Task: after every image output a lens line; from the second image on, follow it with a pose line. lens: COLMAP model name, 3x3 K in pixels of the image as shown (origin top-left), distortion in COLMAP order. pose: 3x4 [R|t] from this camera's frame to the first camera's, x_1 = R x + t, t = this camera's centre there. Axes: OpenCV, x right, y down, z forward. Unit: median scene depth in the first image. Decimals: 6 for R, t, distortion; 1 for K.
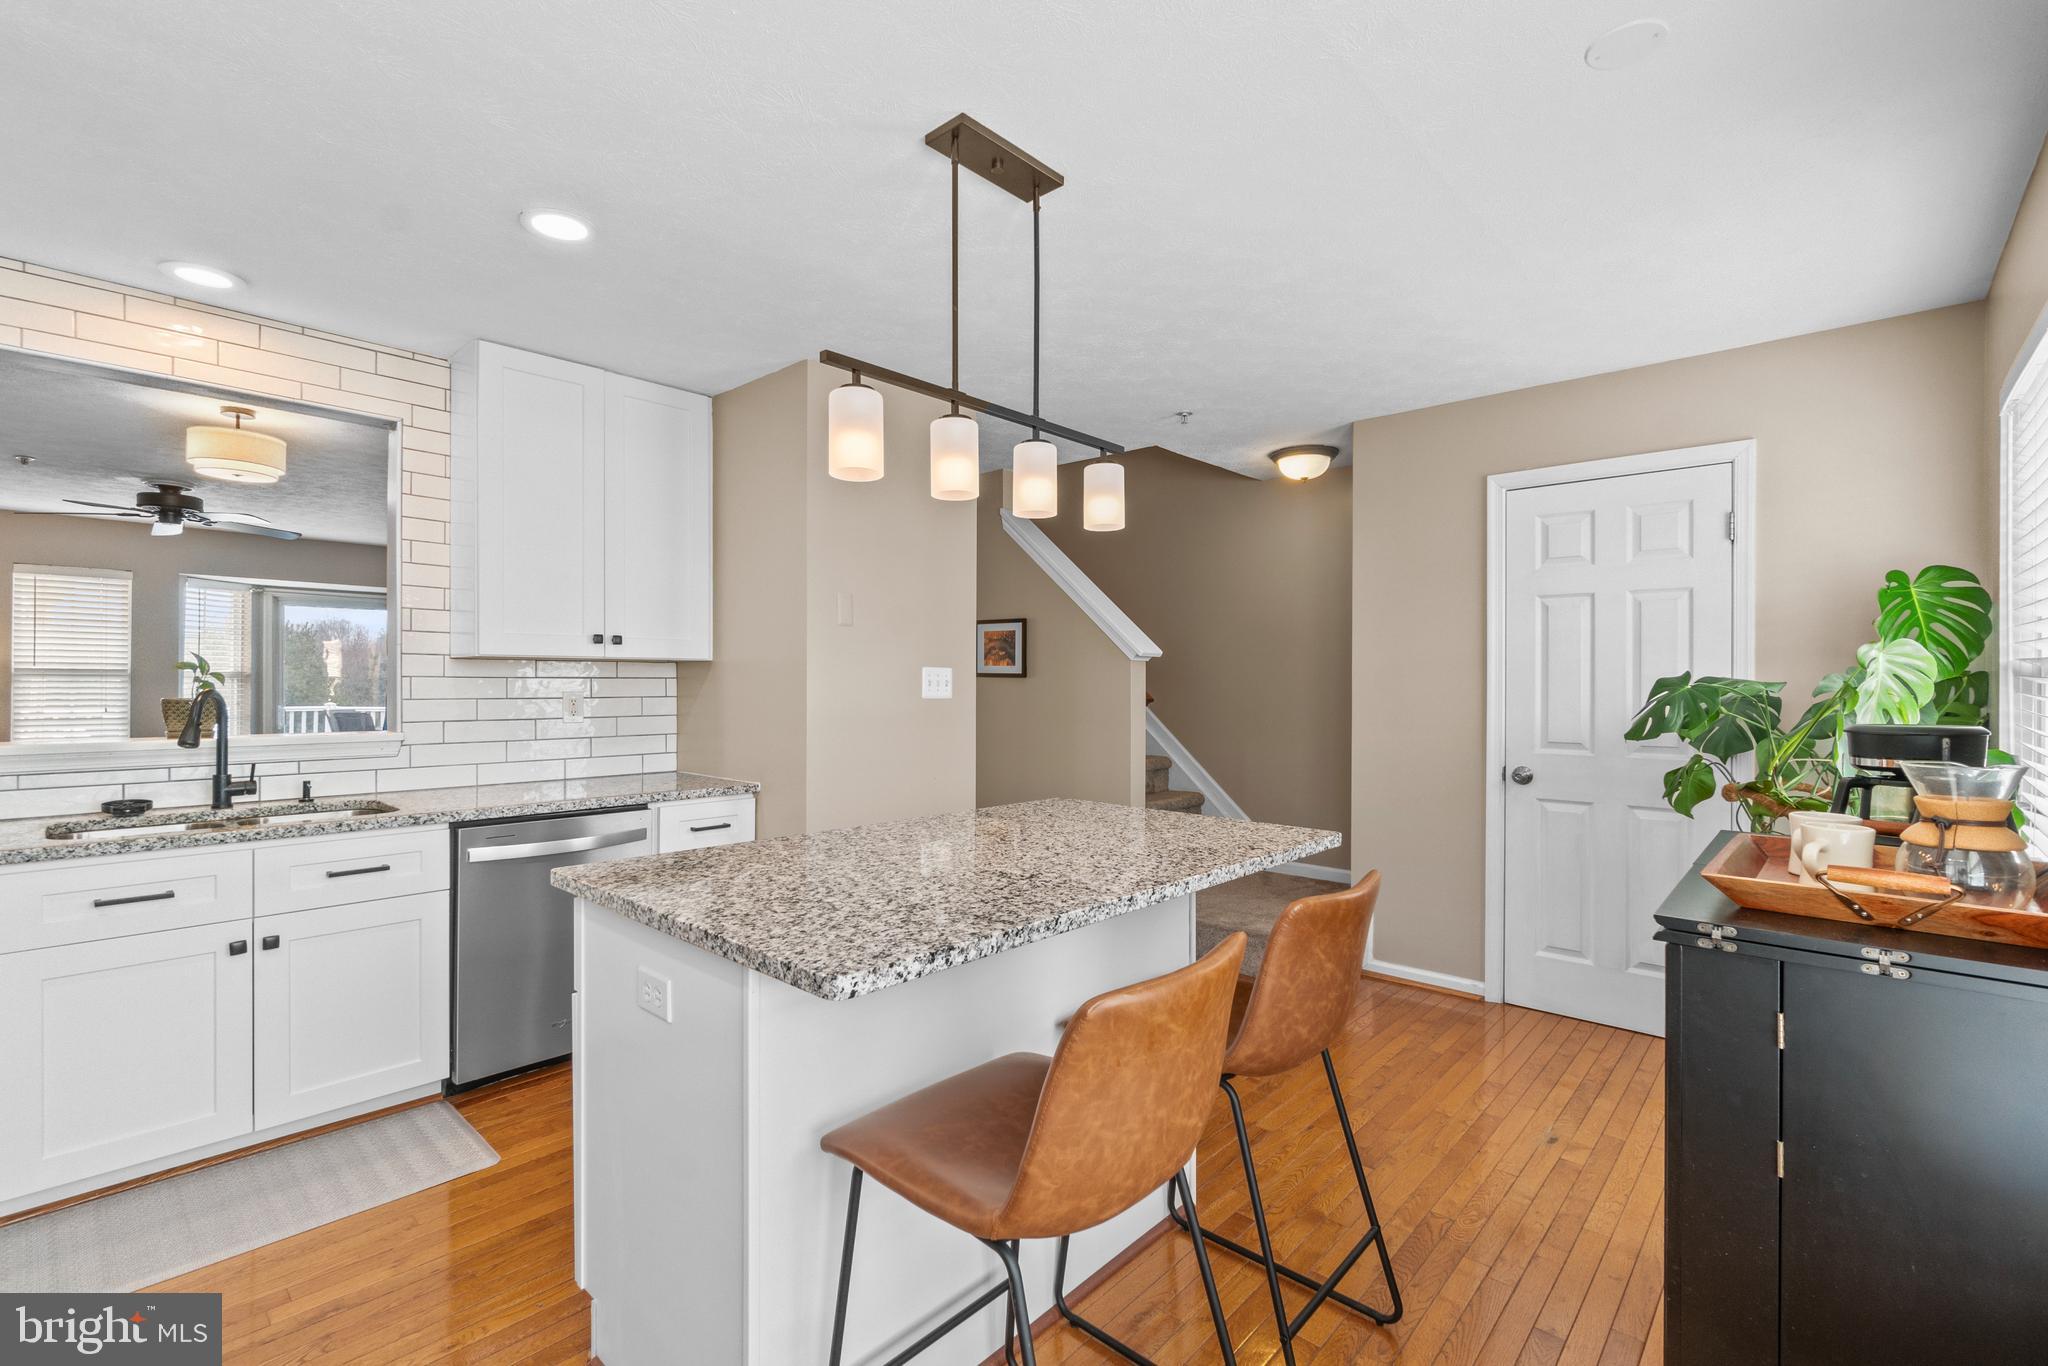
lens RADIAL K [[900.7, 0, 1029.5], [0, 900.7, 685.3], [0, 0, 1]] dist [-0.016764, -0.000103]
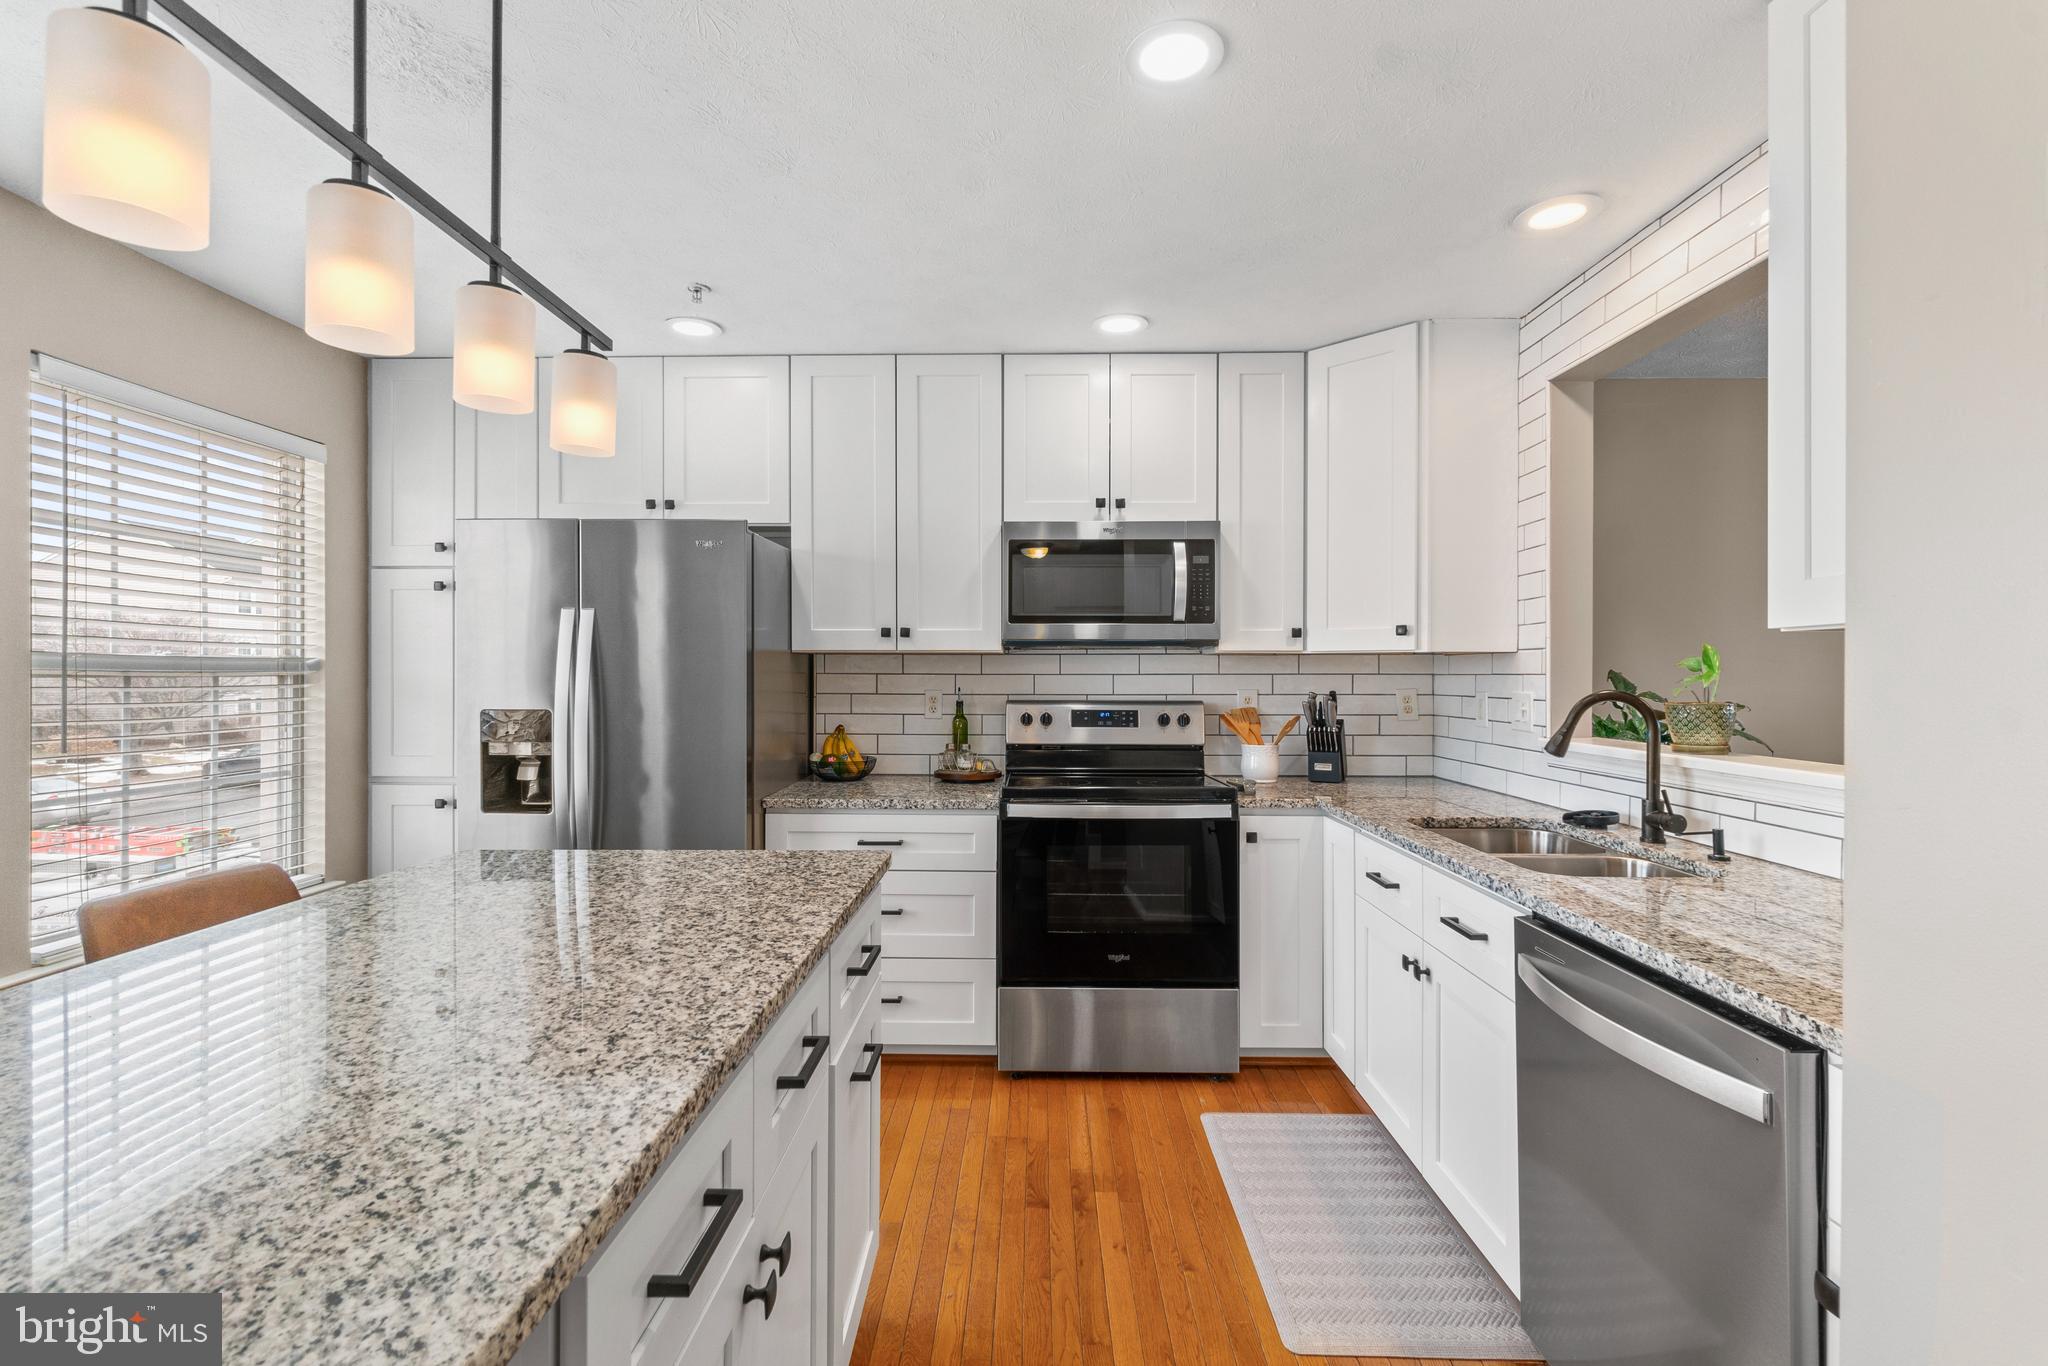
lens RADIAL K [[900.7, 0, 1016.8], [0, 900.7, 676.4], [0, 0, 1]] dist [-0.016764, -0.000103]
pose [[-0.758355, -0.003098, -0.651834, 0.038330], [-0.008184, 0.999955, 0.004769, -0.007494], [0.651790, 0.008951, -0.758347, 1.126642]]
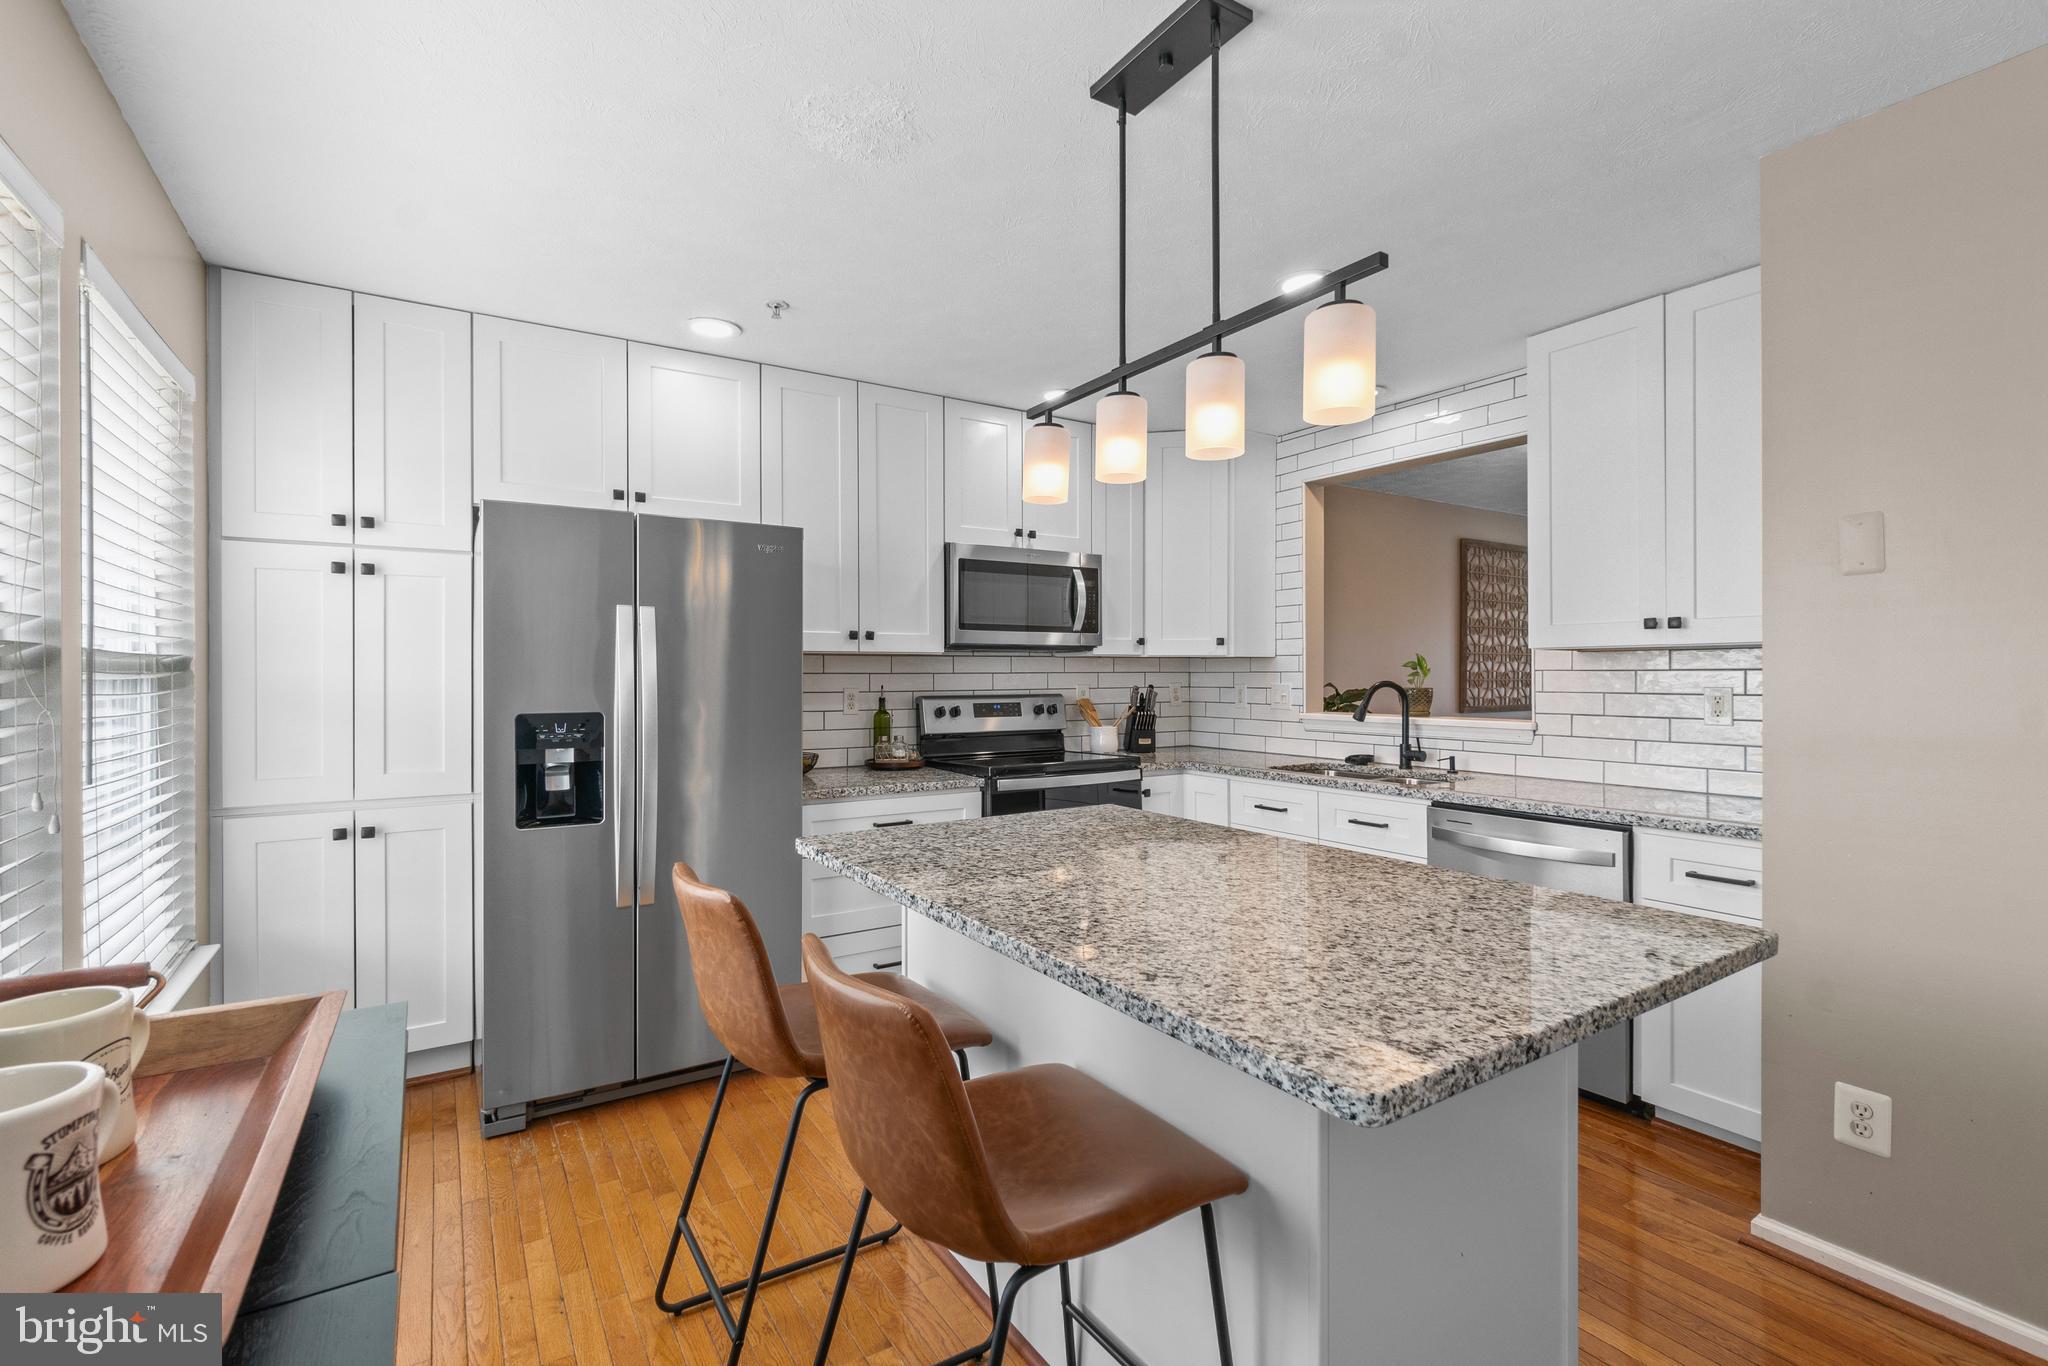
lens RADIAL K [[900.7, 0, 979.5], [0, 900.7, 671.1], [0, 0, 1]] dist [-0.016764, -0.000103]
pose [[-0.282317, -0.006511, -0.959299, 0.538390], [-0.003057, 0.999978, -0.005887, -0.000547], [0.959316, 0.001271, -0.282330, 0.698979]]
